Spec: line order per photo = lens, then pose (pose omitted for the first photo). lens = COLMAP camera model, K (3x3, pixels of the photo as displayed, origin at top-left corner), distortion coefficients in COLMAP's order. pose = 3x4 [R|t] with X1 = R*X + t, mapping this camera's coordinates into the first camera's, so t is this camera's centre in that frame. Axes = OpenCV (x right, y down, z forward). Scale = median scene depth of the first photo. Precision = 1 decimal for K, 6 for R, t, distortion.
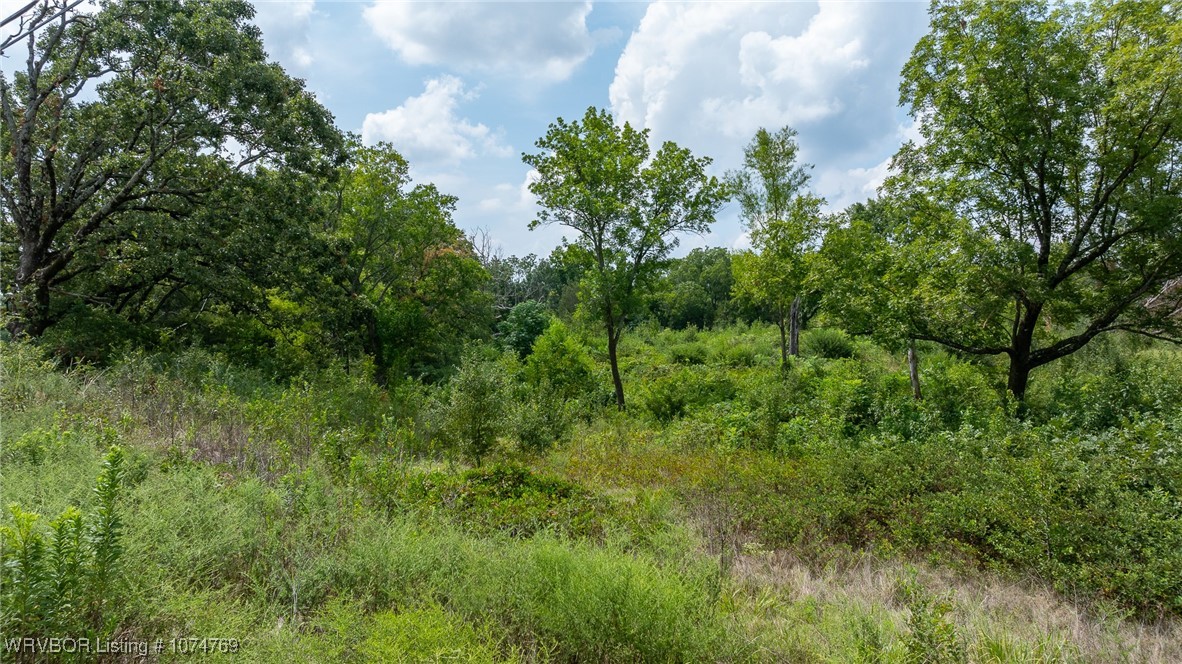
lens RADIAL K [[863.2, 0, 591.0], [0, 863.2, 332.0], [0, 0, 1]] dist [-0.060771, 0.083785]
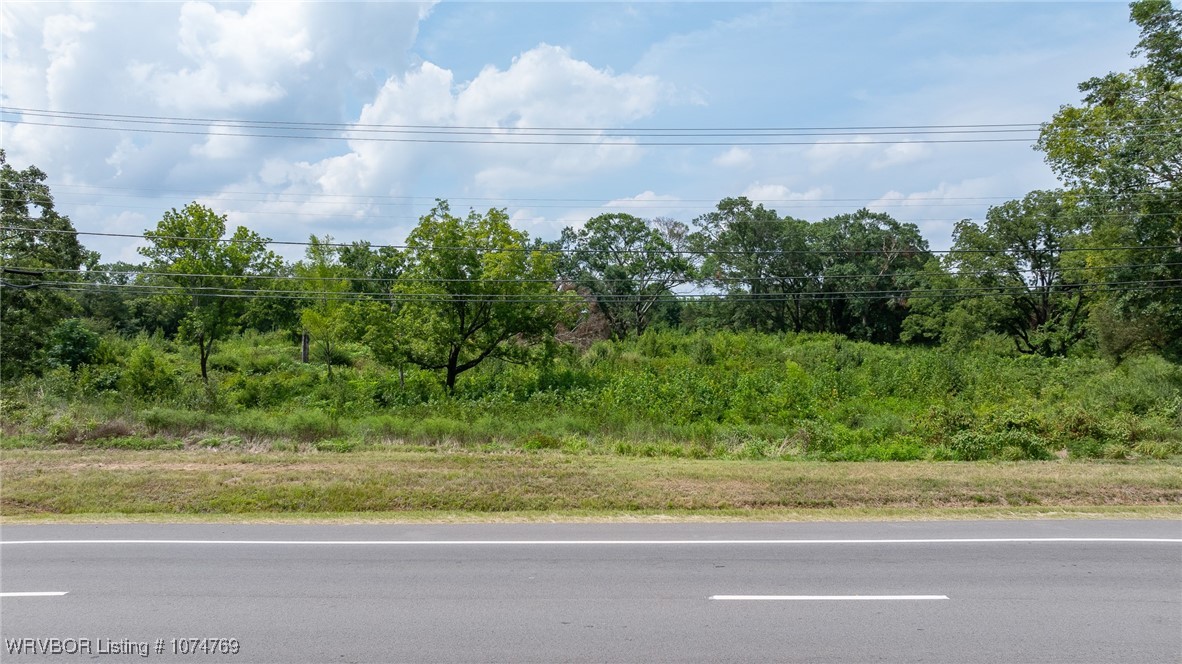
lens RADIAL K [[863.2, 0, 591.0], [0, 863.2, 332.0], [0, 0, 1]] dist [-0.060771, 0.083785]
pose [[0.811711, 0.007244, 0.584014, -0.455389], [-0.009263, 0.999957, 0.000470, -0.064986], [-0.583986, -0.005791, 0.811743, -0.912853]]
